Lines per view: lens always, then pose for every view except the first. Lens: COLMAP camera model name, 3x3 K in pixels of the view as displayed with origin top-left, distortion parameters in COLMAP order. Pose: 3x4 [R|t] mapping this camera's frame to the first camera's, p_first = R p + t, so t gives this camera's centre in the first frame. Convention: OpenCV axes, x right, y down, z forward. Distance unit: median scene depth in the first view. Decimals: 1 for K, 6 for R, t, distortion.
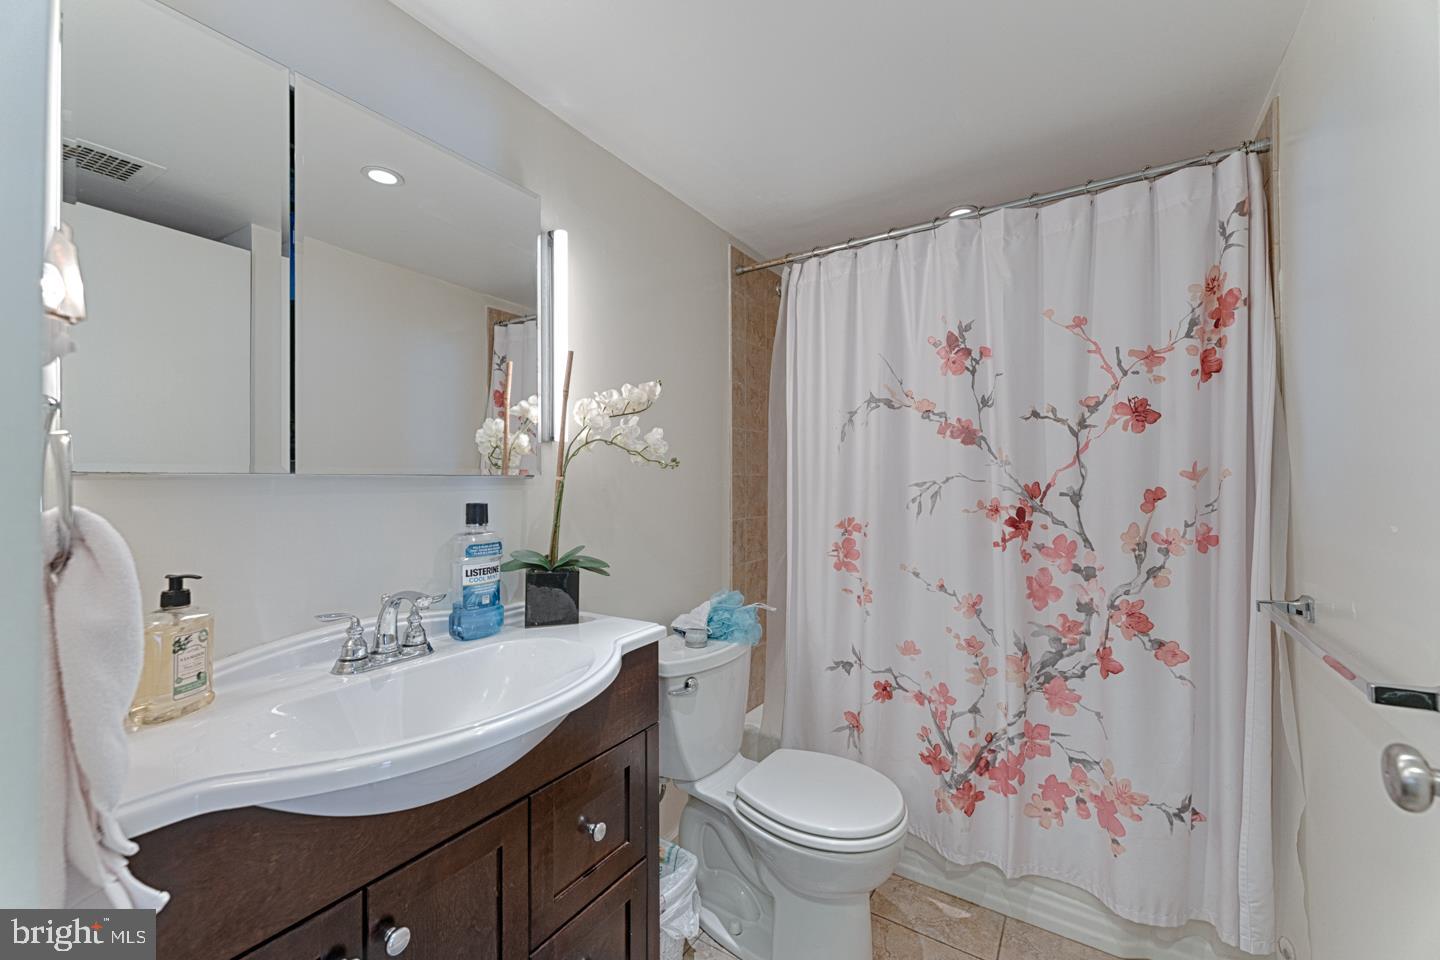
lens RADIAL K [[574.3, 0, 719.0], [0, 574.3, 485.8], [0, 0, 1]] dist [0.003799, -0.000558]
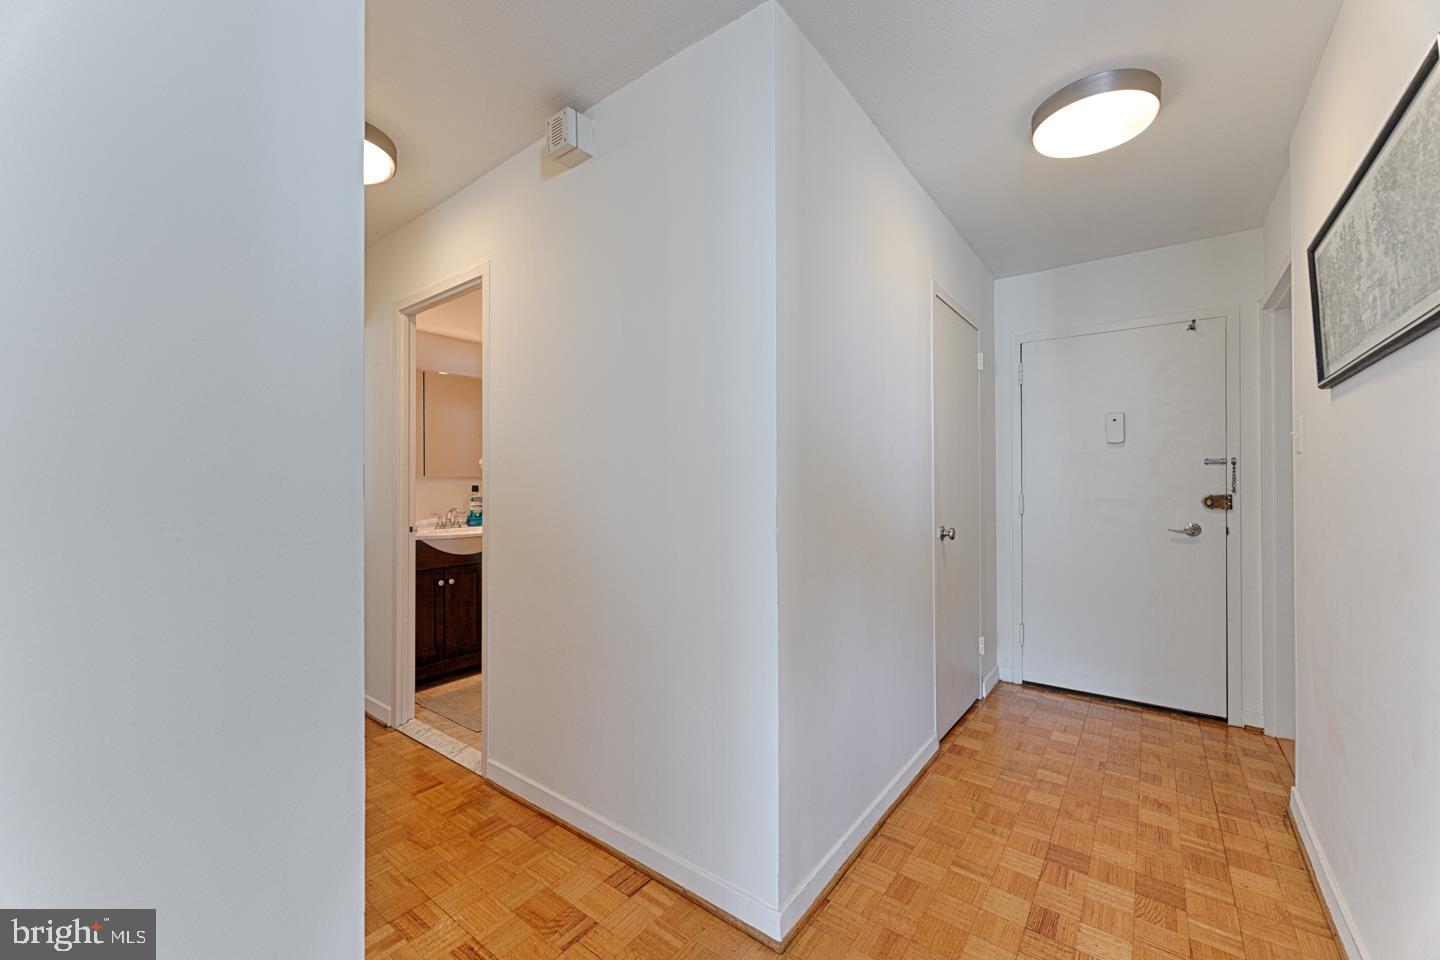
lens RADIAL K [[574.3, 0, 720.0], [0, 574.3, 478.4], [0, 0, 1]] dist [0.003799, -0.000558]
pose [[0.997211, -0.001074, -0.074629, 1.236246], [0.000950, 0.999998, -0.001699, -0.001636], [0.074631, 0.001623, 0.997210, -2.197081]]
